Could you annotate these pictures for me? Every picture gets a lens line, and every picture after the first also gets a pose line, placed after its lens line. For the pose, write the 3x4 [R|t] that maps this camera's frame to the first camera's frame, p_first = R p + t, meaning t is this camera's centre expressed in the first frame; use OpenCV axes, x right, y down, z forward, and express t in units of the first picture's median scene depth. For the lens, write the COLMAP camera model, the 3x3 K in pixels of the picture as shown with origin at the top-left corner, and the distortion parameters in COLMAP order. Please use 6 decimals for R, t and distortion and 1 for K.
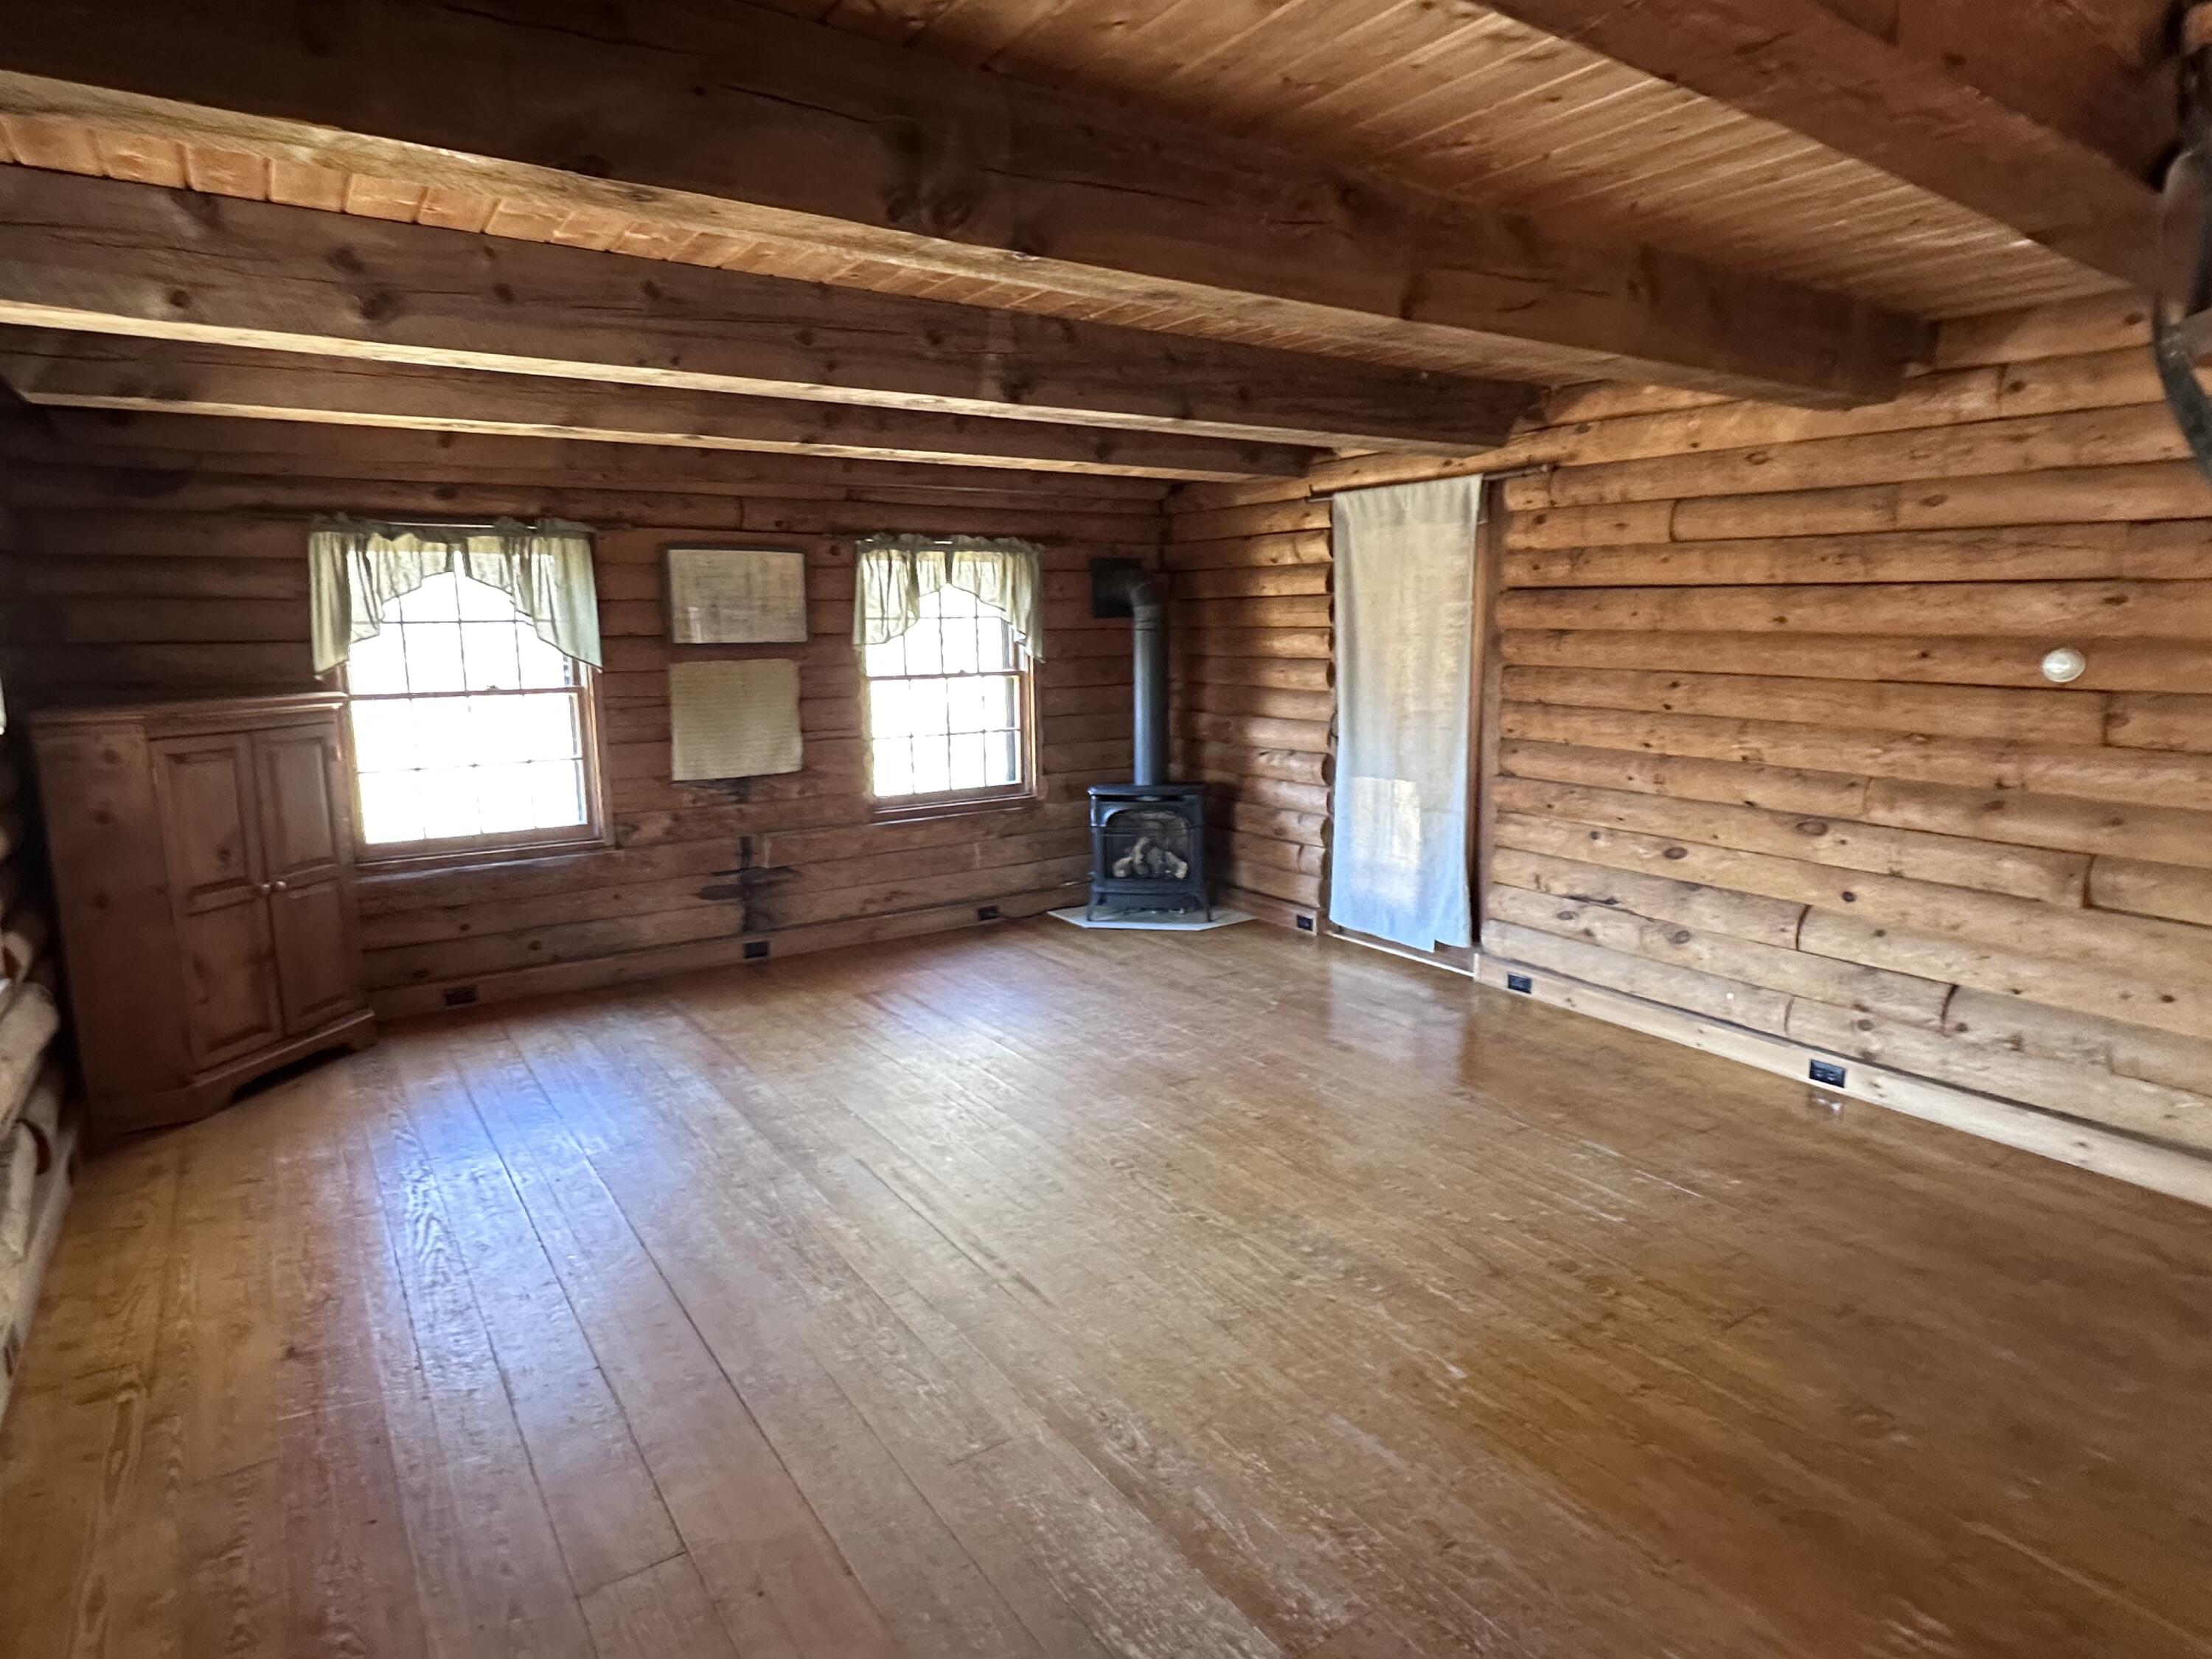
lens RADIAL K [[1251.3, 0, 1108.7], [0, 1251.3, 822.3], [0, 0, 1]] dist [0.001016, 0.000806]
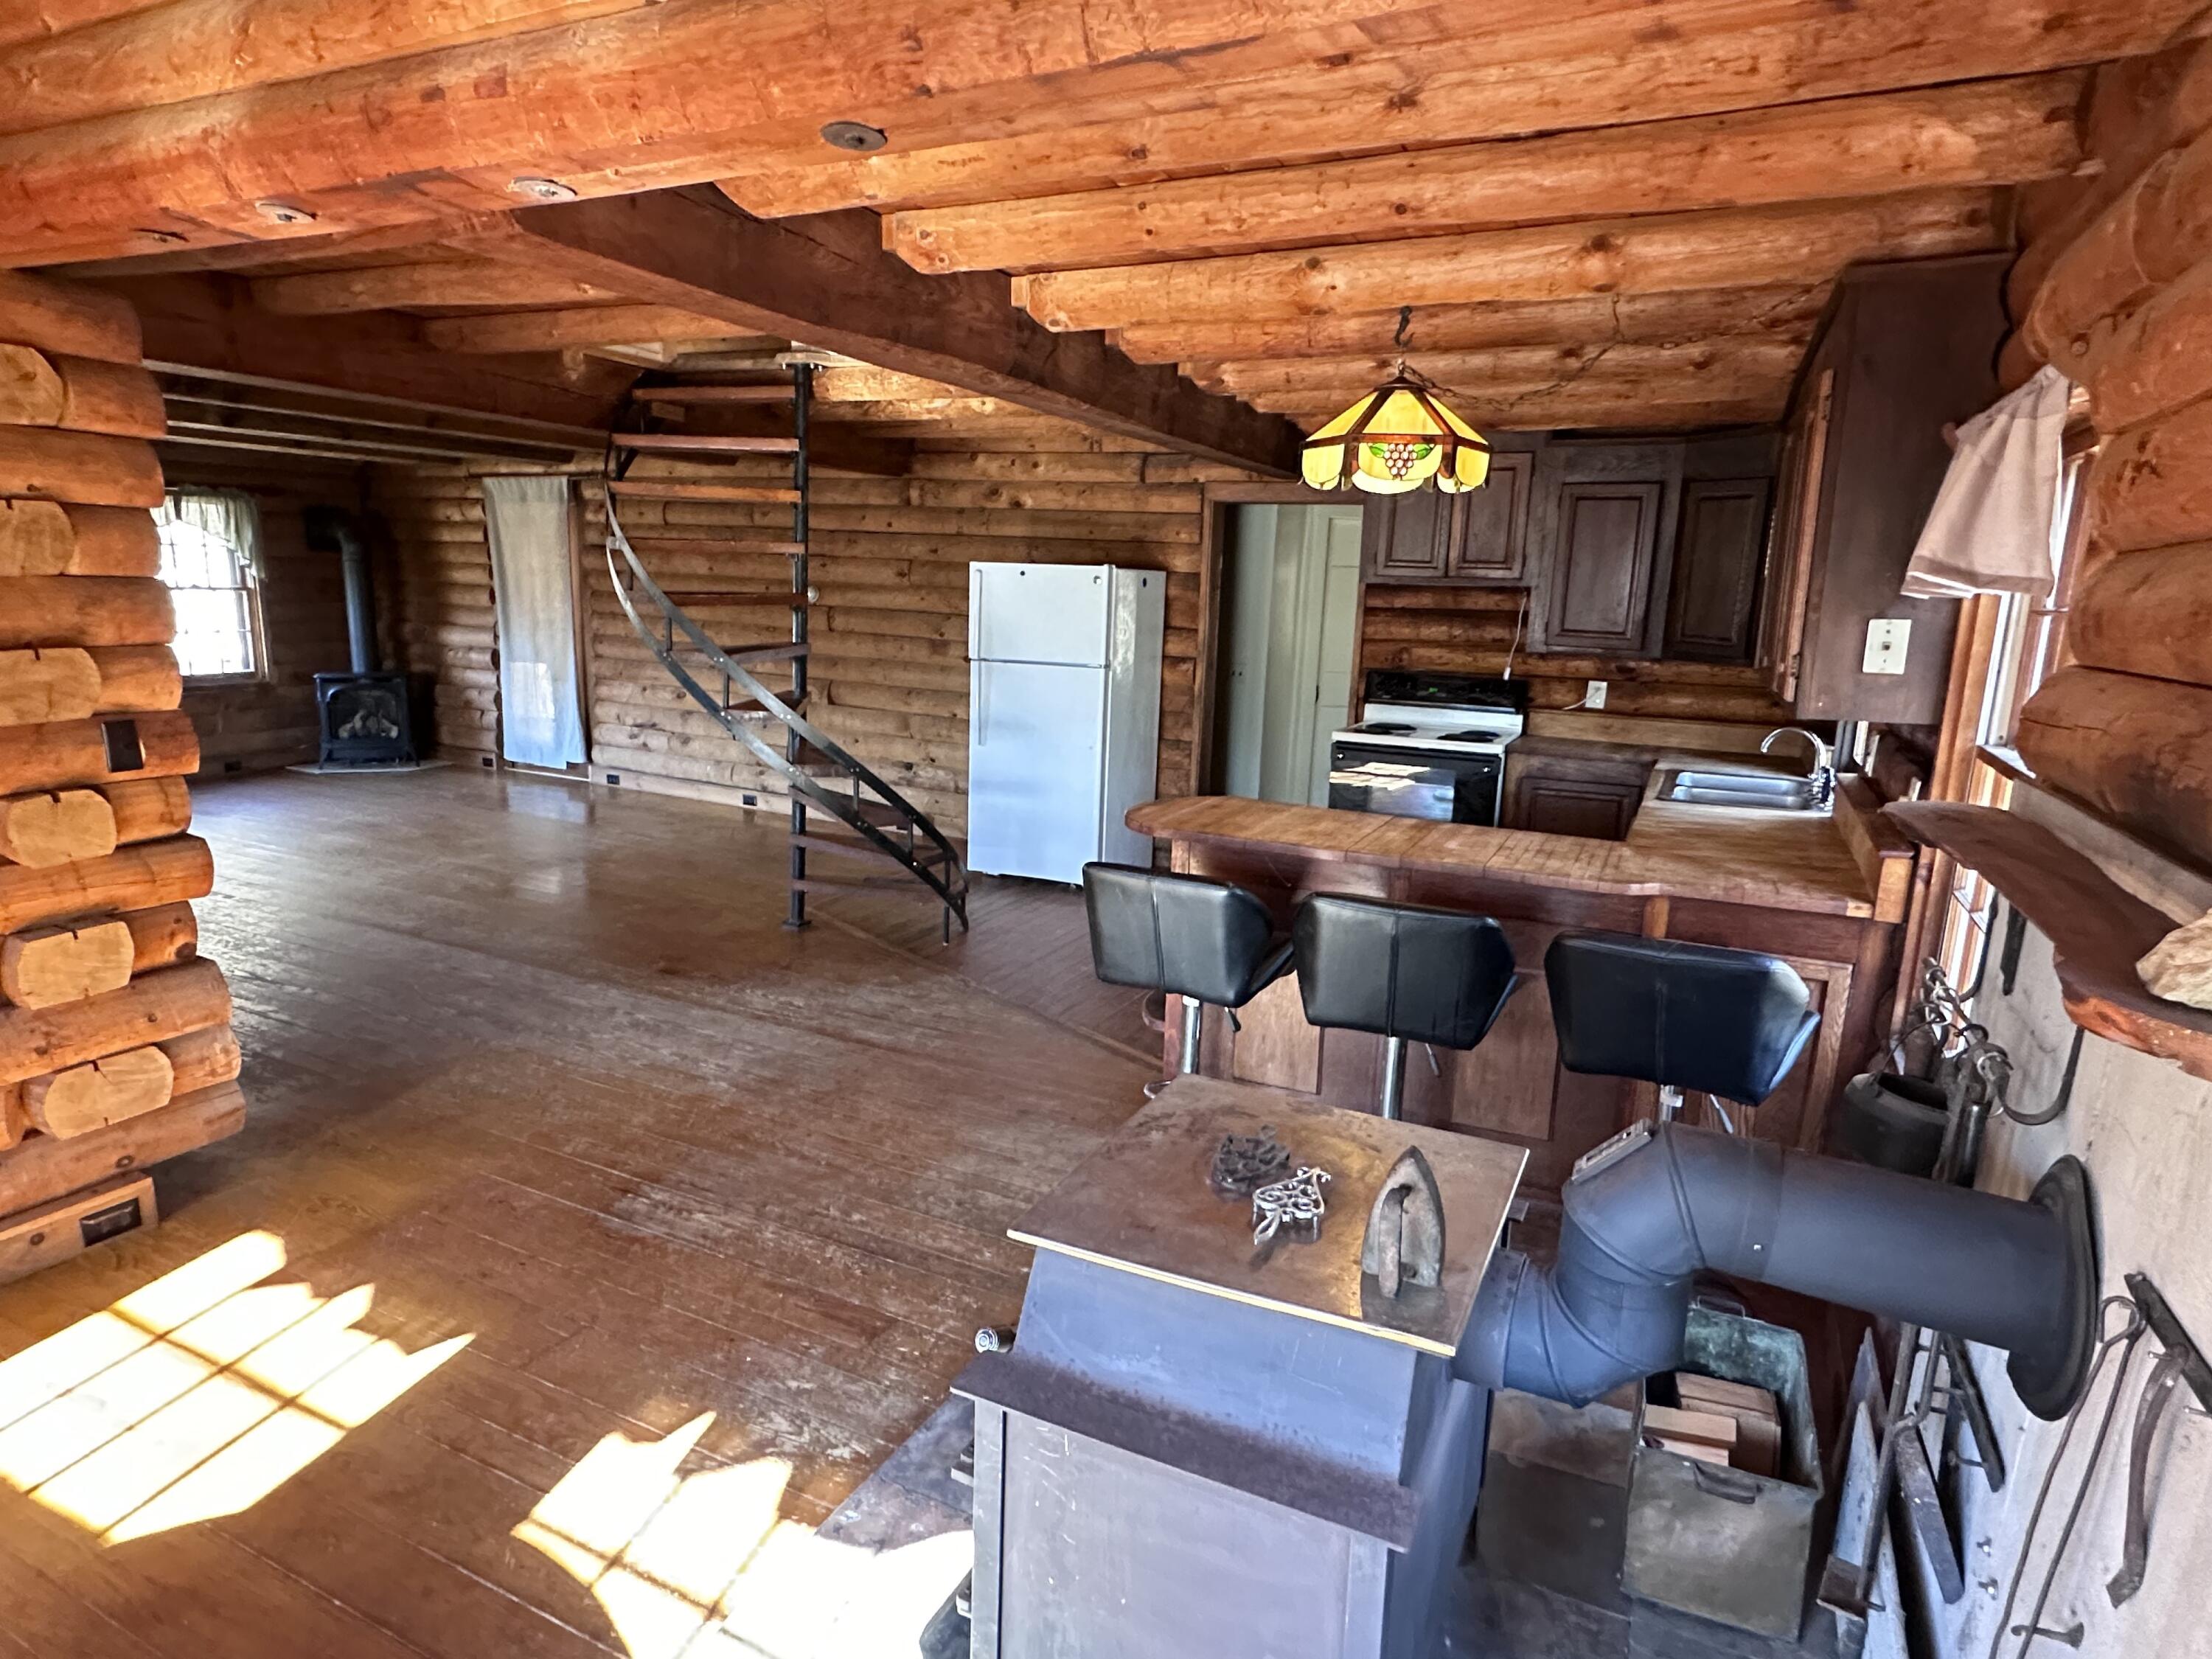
lens RADIAL K [[1251.3, 0, 1101.8], [0, 1251.3, 832.1], [0, 0, 1]] dist [0.001016, 0.000806]
pose [[0.868496, -0.062014, 0.491802, 0.054449], [0.039128, 0.997624, 0.056698, 0.112507], [-0.494150, -0.029999, 0.868859, -0.707871]]
